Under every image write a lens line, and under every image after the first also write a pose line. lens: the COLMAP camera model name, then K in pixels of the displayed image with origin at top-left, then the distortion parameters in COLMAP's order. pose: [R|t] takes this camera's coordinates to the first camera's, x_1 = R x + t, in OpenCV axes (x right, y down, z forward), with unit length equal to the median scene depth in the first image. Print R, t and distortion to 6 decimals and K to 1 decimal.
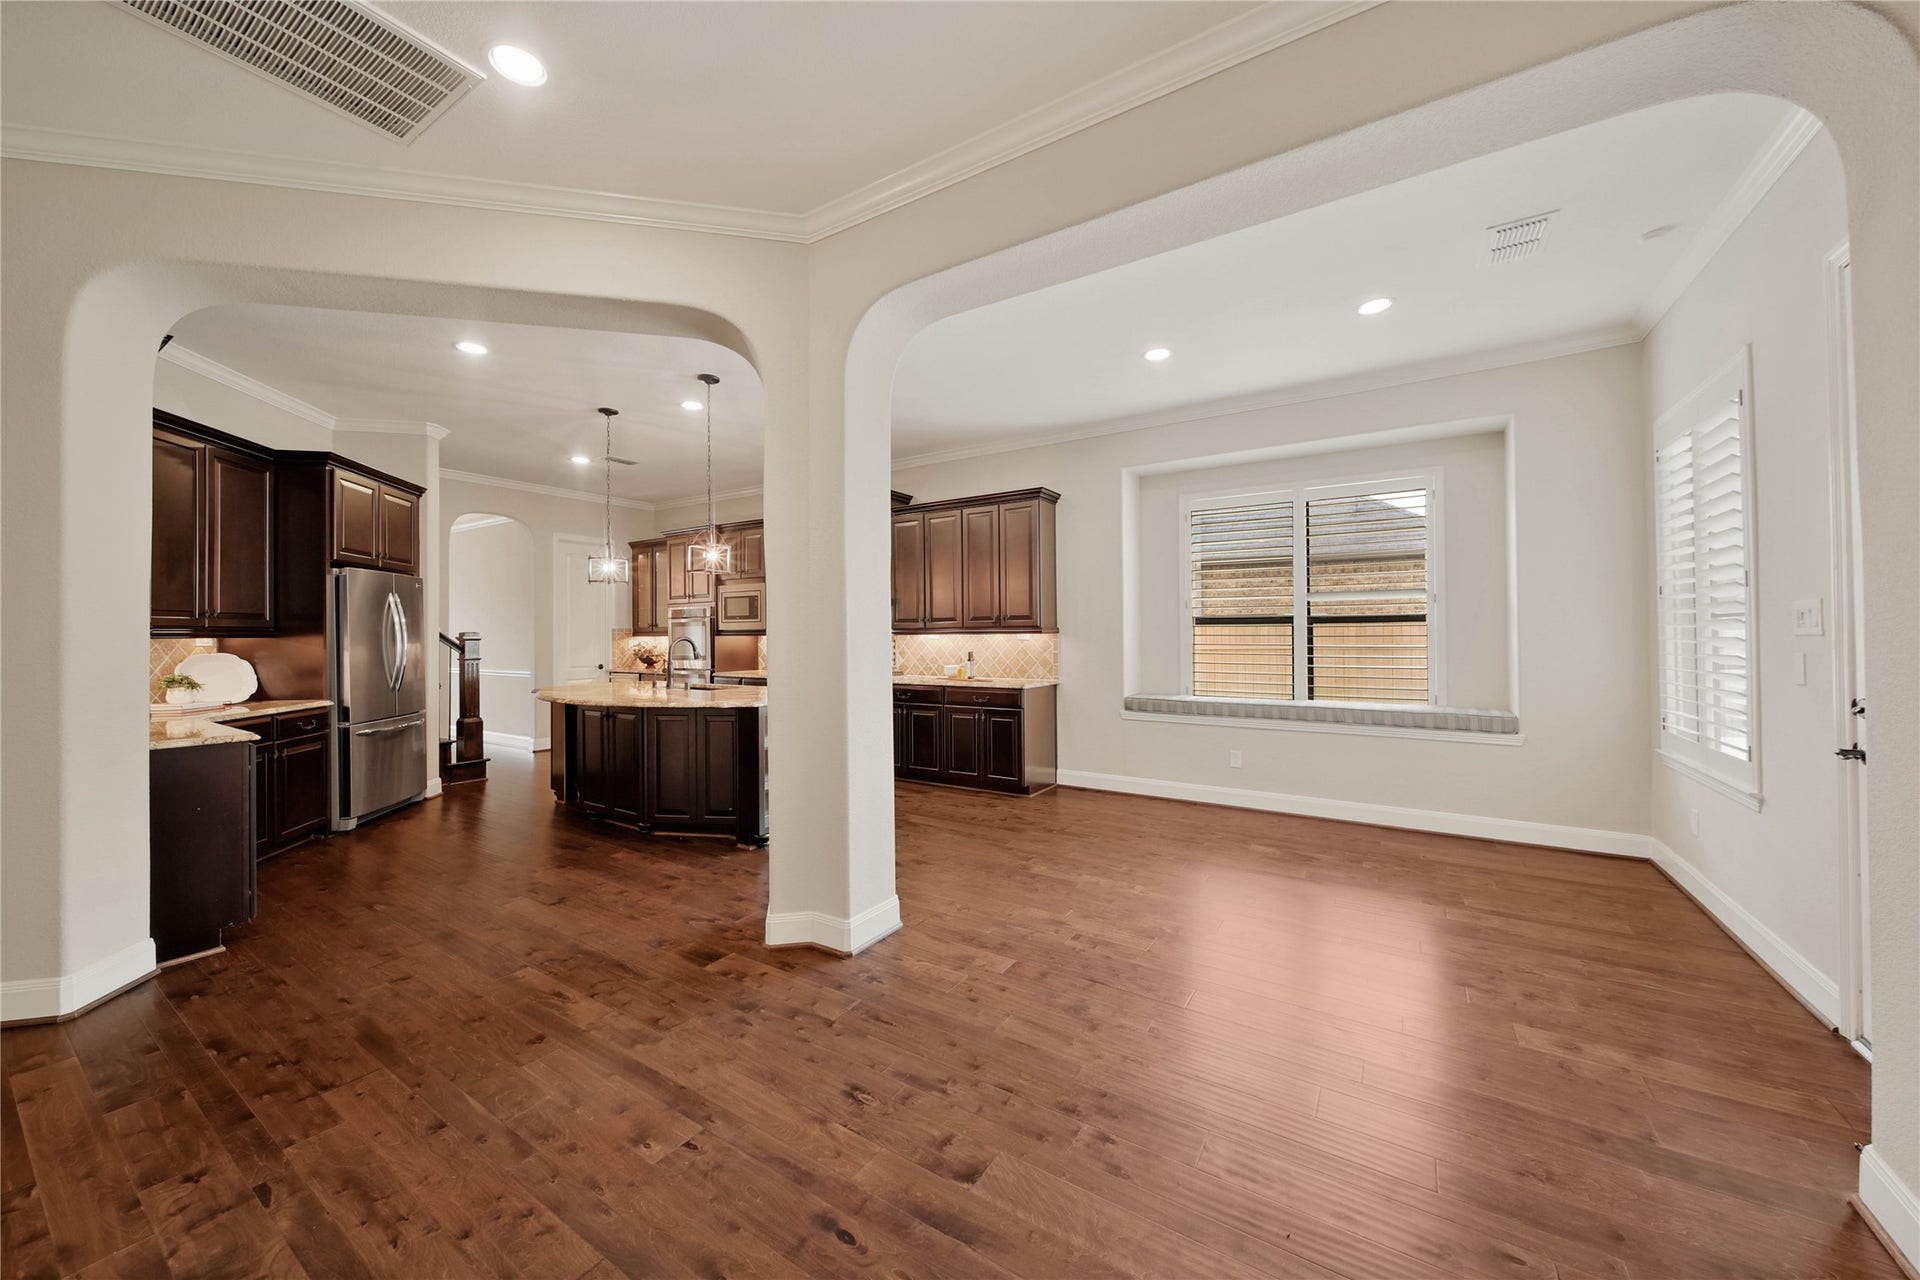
lens RADIAL K [[658.2, 0, 957.4], [0, 658.2, 620.6], [0, 0, 1]] dist [0.036072, -0.000037]
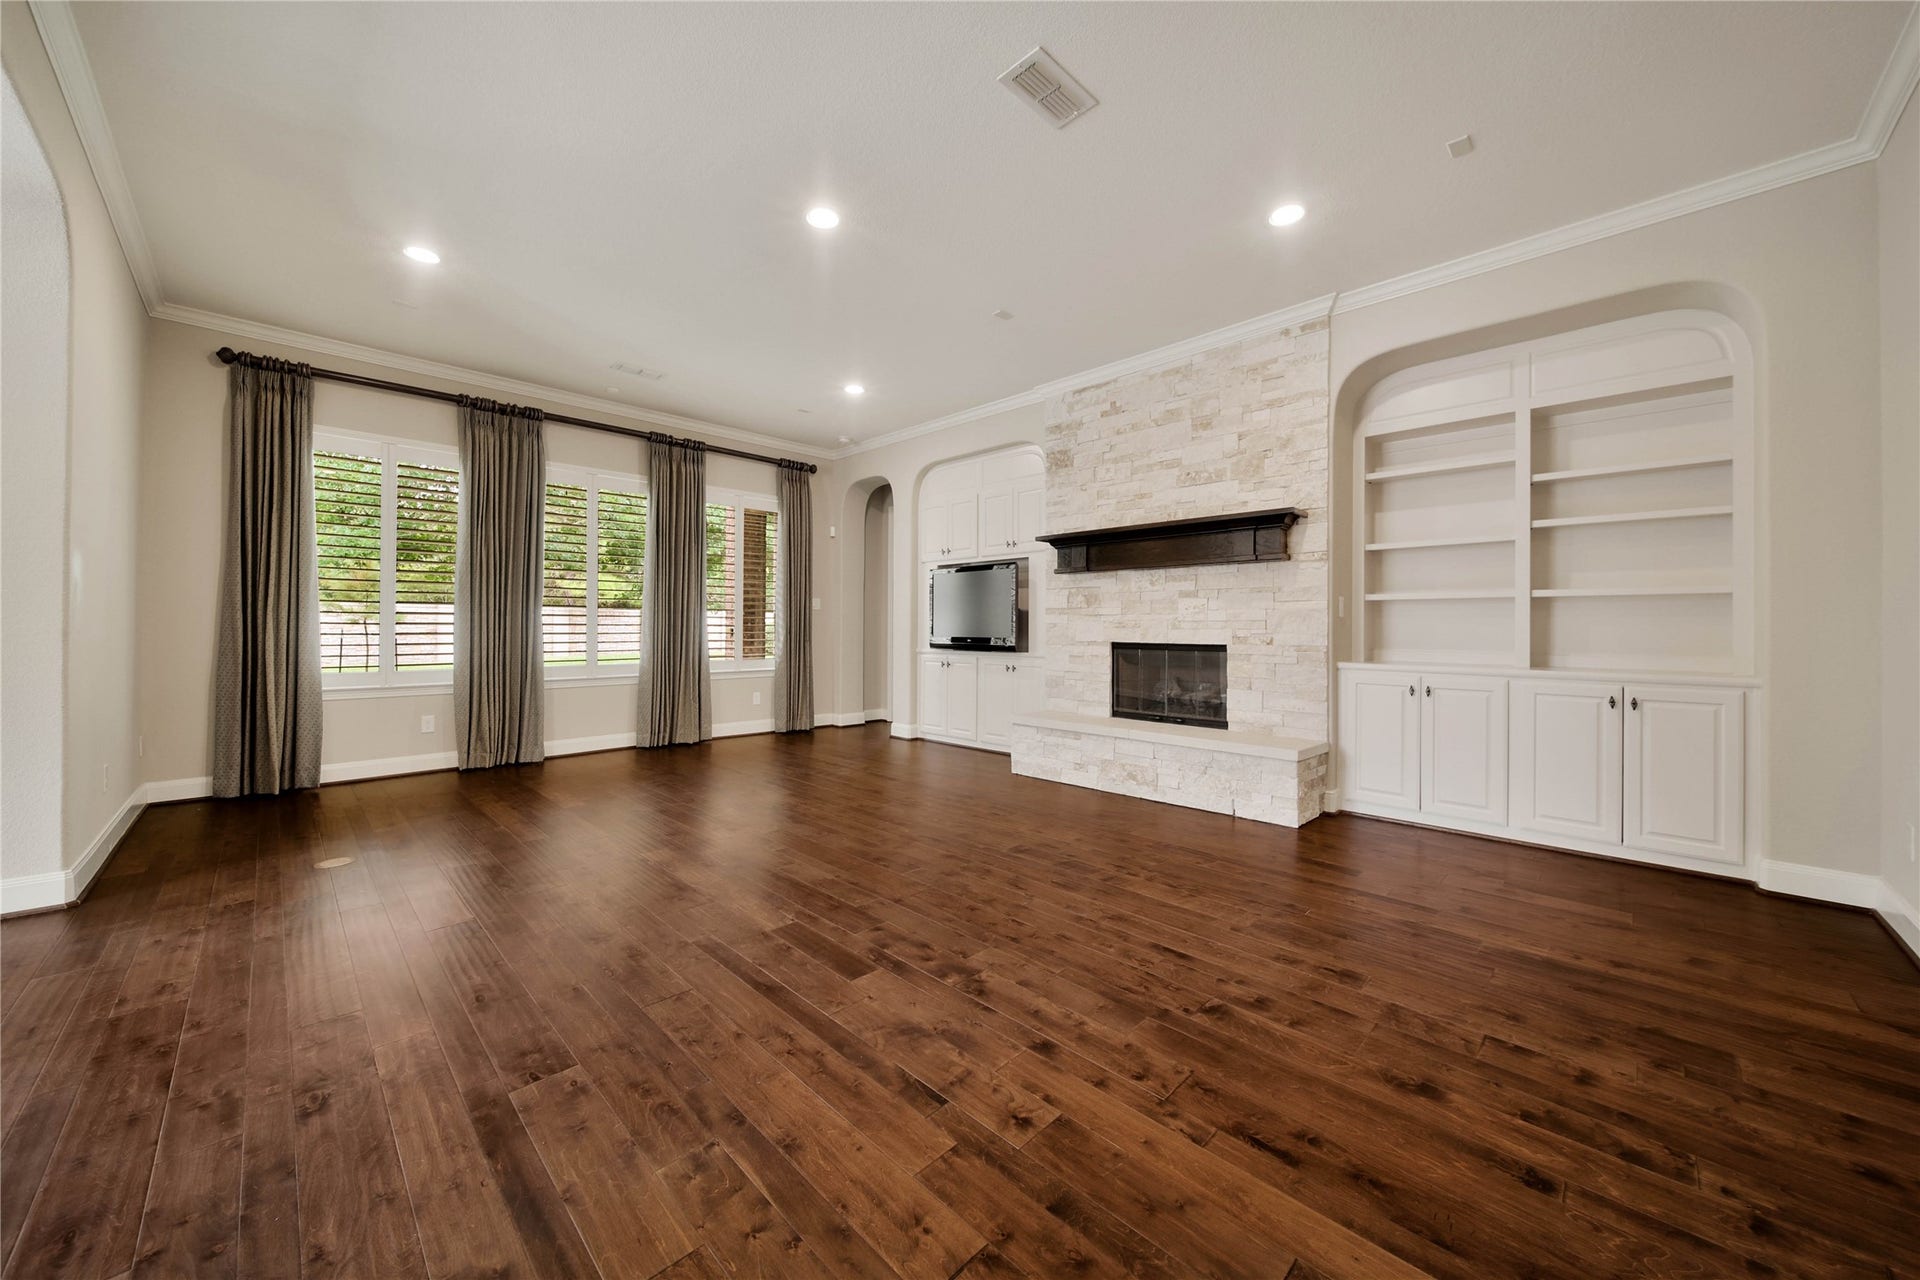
lens RADIAL K [[683.3, 0, 961.9], [0, 683.3, 626.8], [0, 0, 1]] dist [-0.000299, -0.000046]
pose [[-0.975400, 0.005801, 0.220367, -0.801737], [0.002450, 0.999877, -0.015476, 0.130716], [-0.220429, -0.014555, -0.975294, 1.226848]]
